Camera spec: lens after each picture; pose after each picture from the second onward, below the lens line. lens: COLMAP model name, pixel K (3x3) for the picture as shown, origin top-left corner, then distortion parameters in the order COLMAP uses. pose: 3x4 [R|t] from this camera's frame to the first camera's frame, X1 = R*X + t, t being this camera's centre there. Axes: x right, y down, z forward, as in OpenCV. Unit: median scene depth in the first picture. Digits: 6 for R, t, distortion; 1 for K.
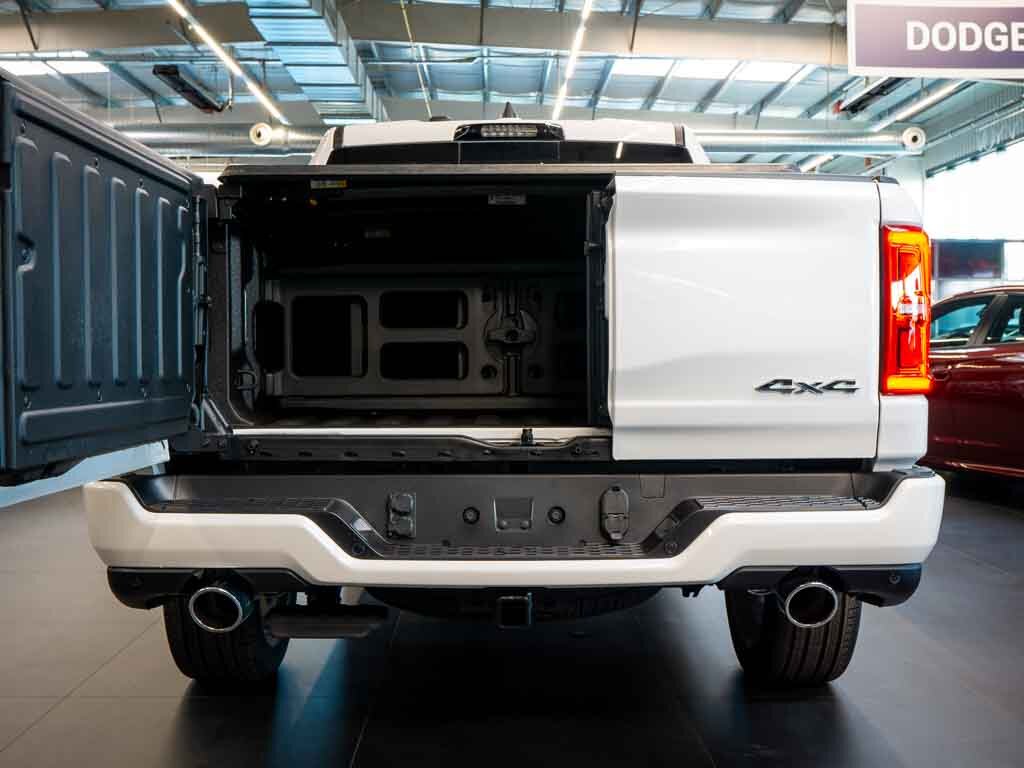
lens RADIAL K [[1123.6, 0, 512.0], [0, 1123.6, 384.0], [0, 0, 1]] dist [0.020201, -0.019567]
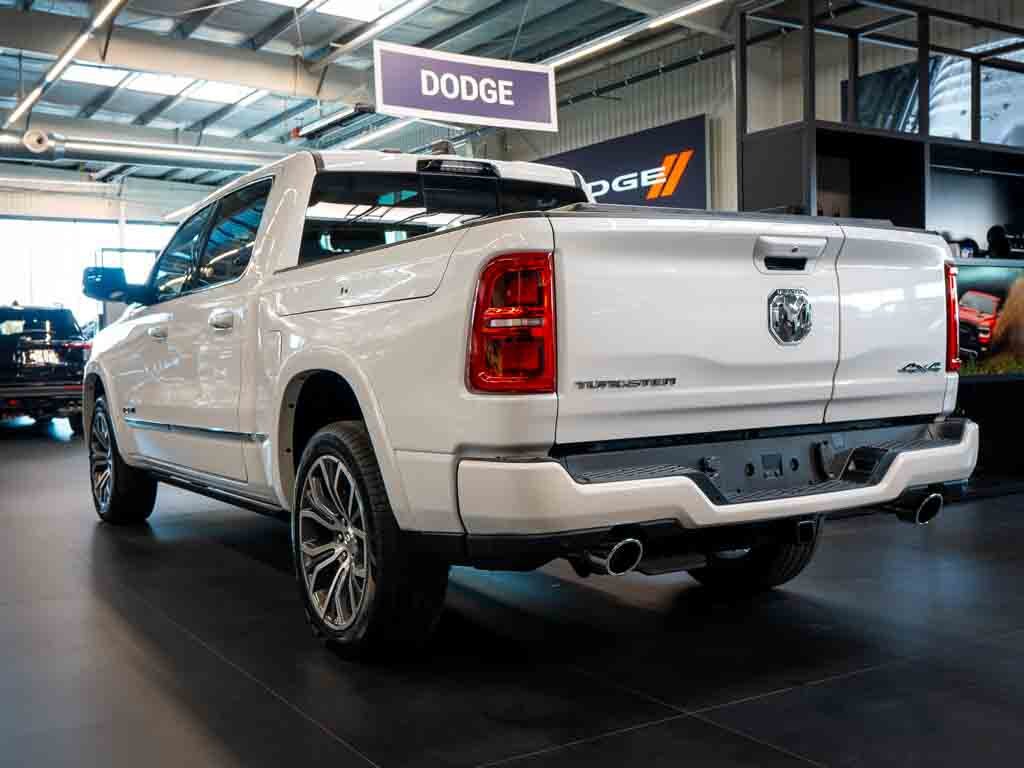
lens RADIAL K [[1109.8, 0, 512.0], [0, 1109.8, 384.0], [0, 0, 1]] dist [-0.026320, 0.000633]
pose [[0.856019, -0.033725, 0.515843, -0.158358], [0.039457, 0.999221, -0.000149, 0.000387], [-0.515437, 0.020481, 0.856683, -0.001002]]
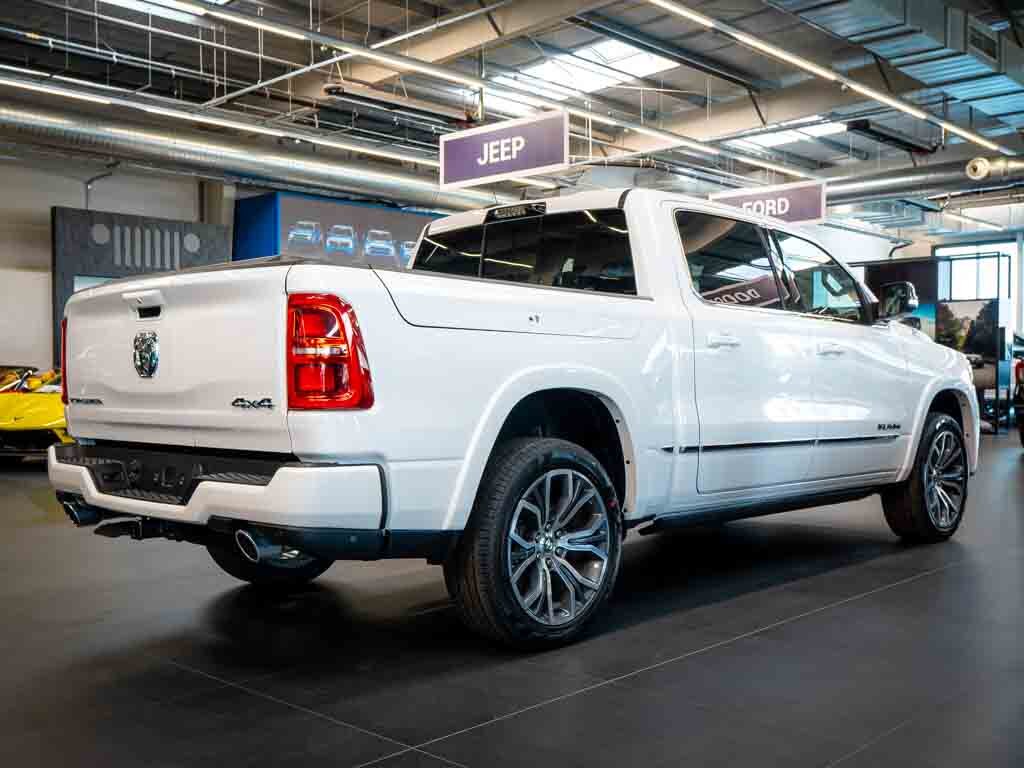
lens RADIAL K [[1109.8, 0, 512.0], [0, 1109.8, 384.0], [0, 0, 1]] dist [-0.026320, 0.000633]
pose [[0.705708, 0.002396, -0.708499, 0.251367], [-0.024051, 0.999499, -0.020576, -0.000242], [0.708095, 0.031561, 0.705412, 0.029489]]
